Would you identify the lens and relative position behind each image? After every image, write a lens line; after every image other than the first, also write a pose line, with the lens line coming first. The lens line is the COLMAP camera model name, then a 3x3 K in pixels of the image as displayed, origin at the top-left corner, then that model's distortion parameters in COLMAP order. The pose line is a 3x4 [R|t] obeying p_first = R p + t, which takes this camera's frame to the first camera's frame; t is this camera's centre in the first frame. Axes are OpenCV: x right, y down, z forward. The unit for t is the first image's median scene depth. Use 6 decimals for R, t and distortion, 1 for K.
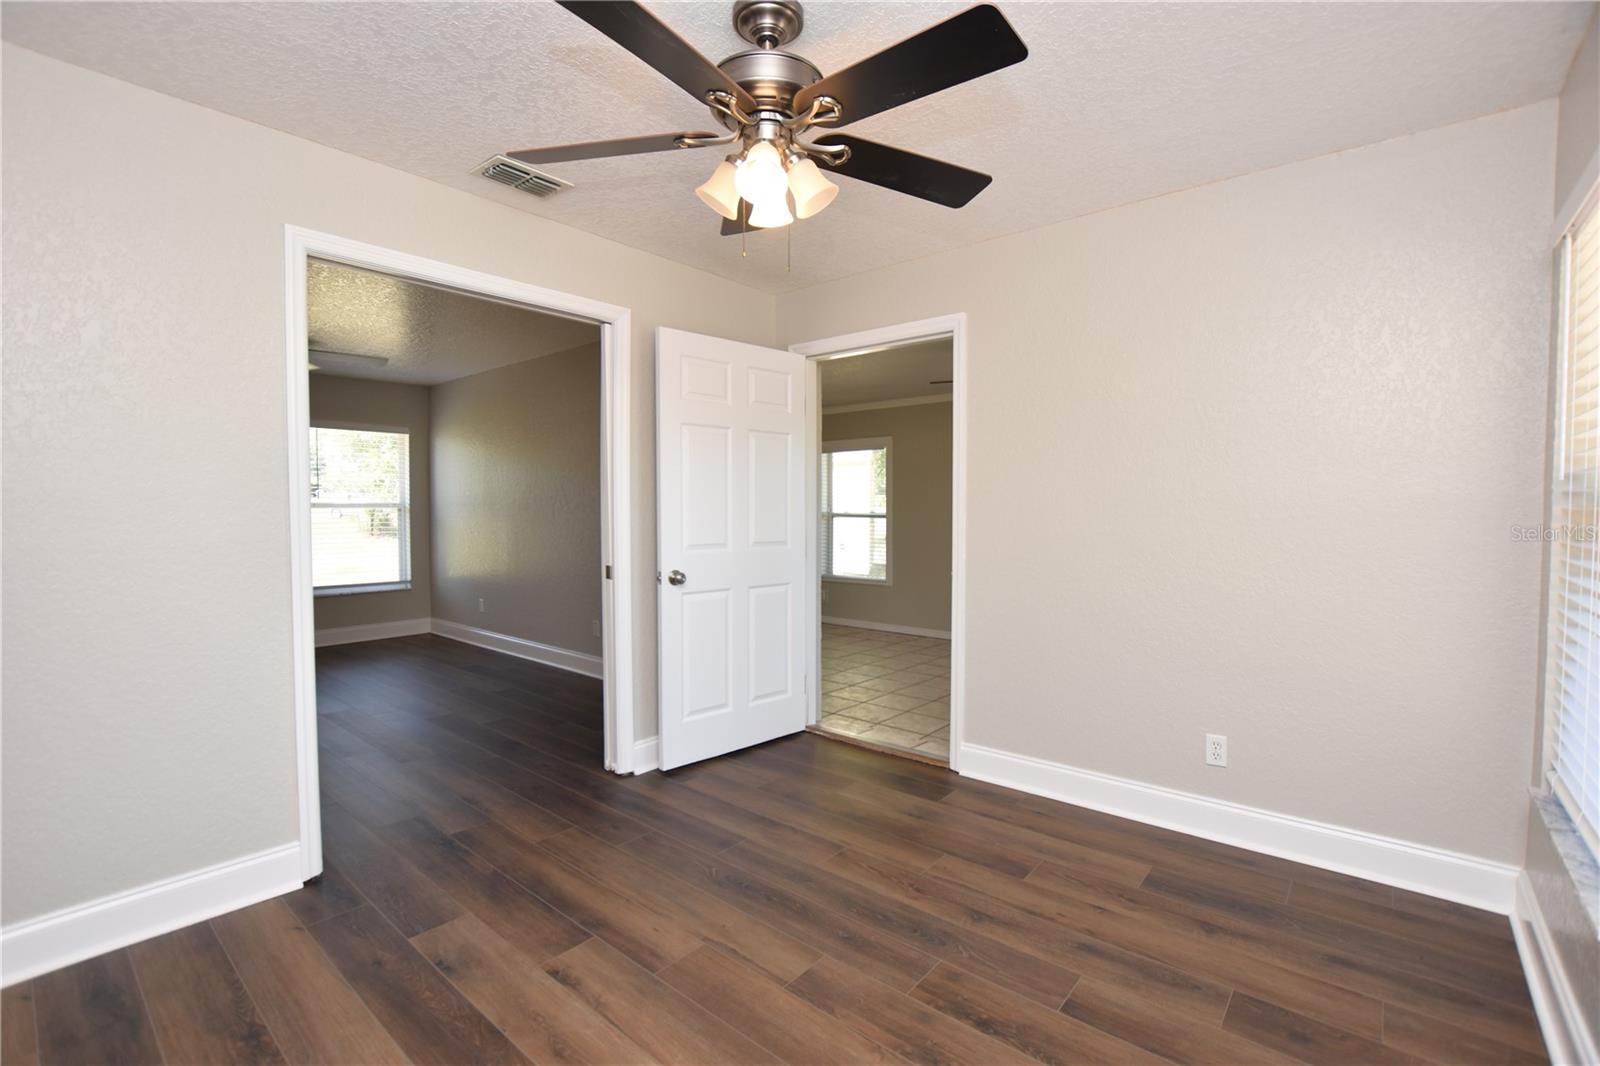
lens RADIAL K [[710.8, 0, 791.9], [0, 710.8, 536.7], [0, 0, 1]] dist [-0.026989, 0.000835]
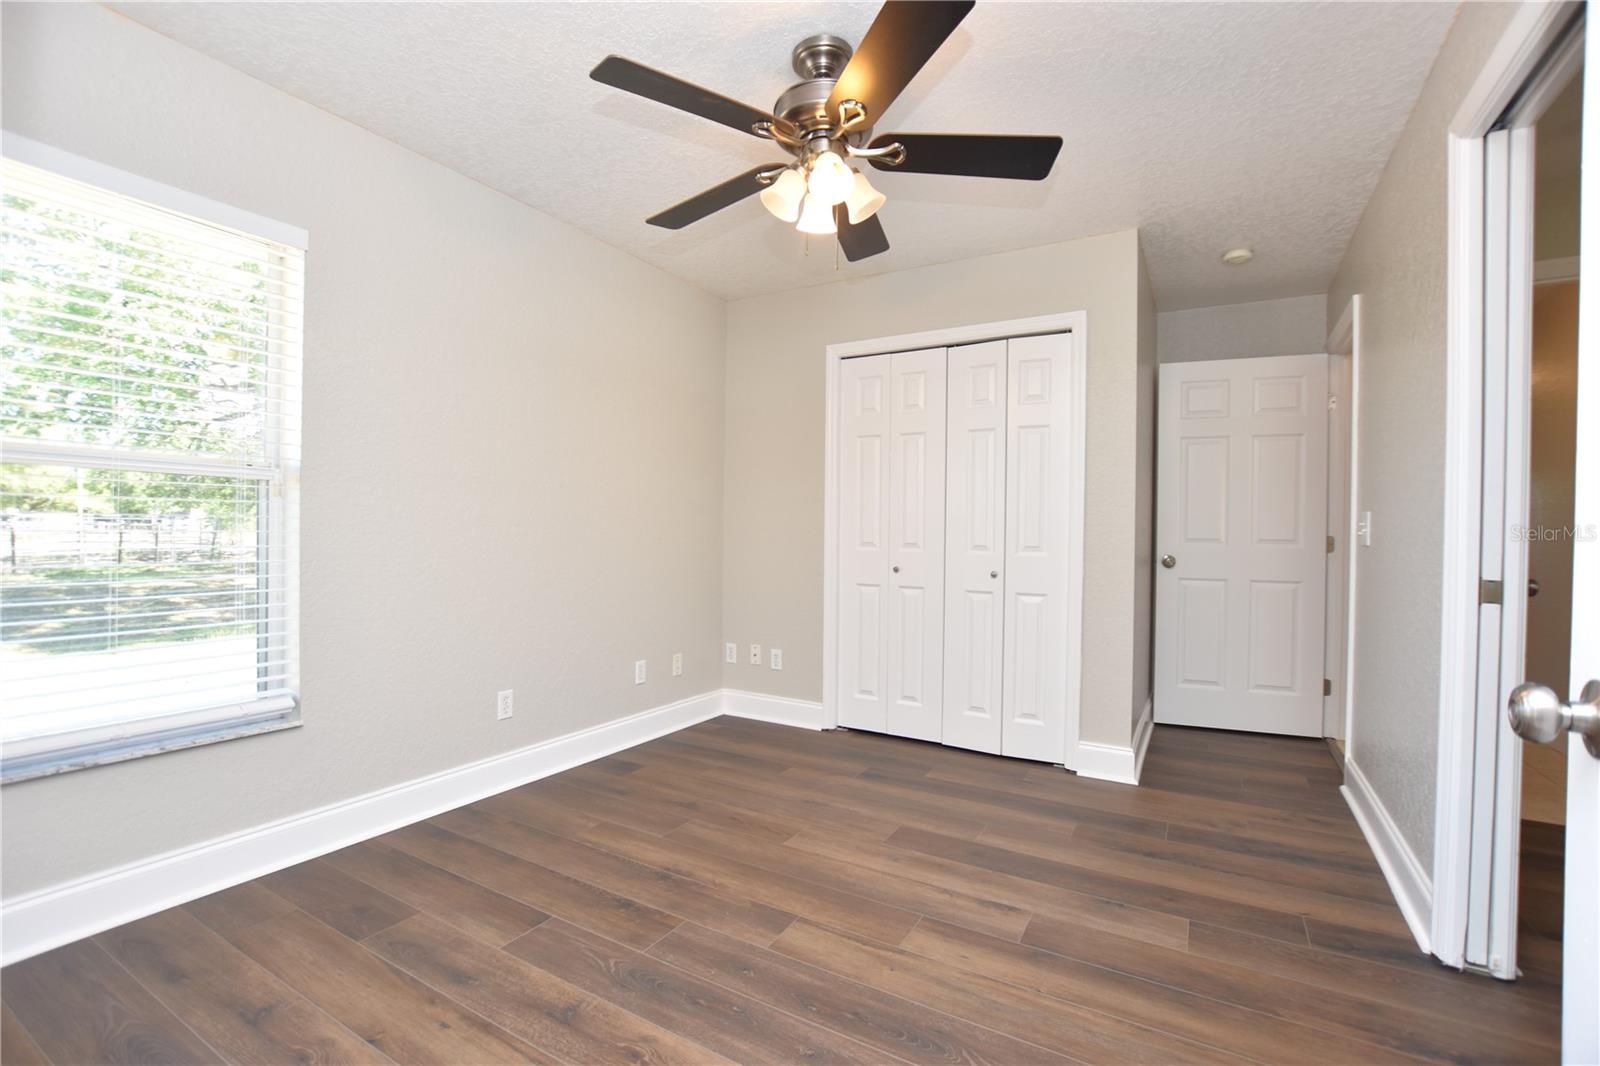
lens RADIAL K [[710.8, 0, 791.9], [0, 710.8, 536.7], [0, 0, 1]] dist [-0.026989, 0.000835]
pose [[-0.984808, -0.013148, -0.173147, 0.181129], [-0.021271, 0.998754, 0.045141, 0.006917], [0.172338, 0.048139, -0.983861, 1.881391]]
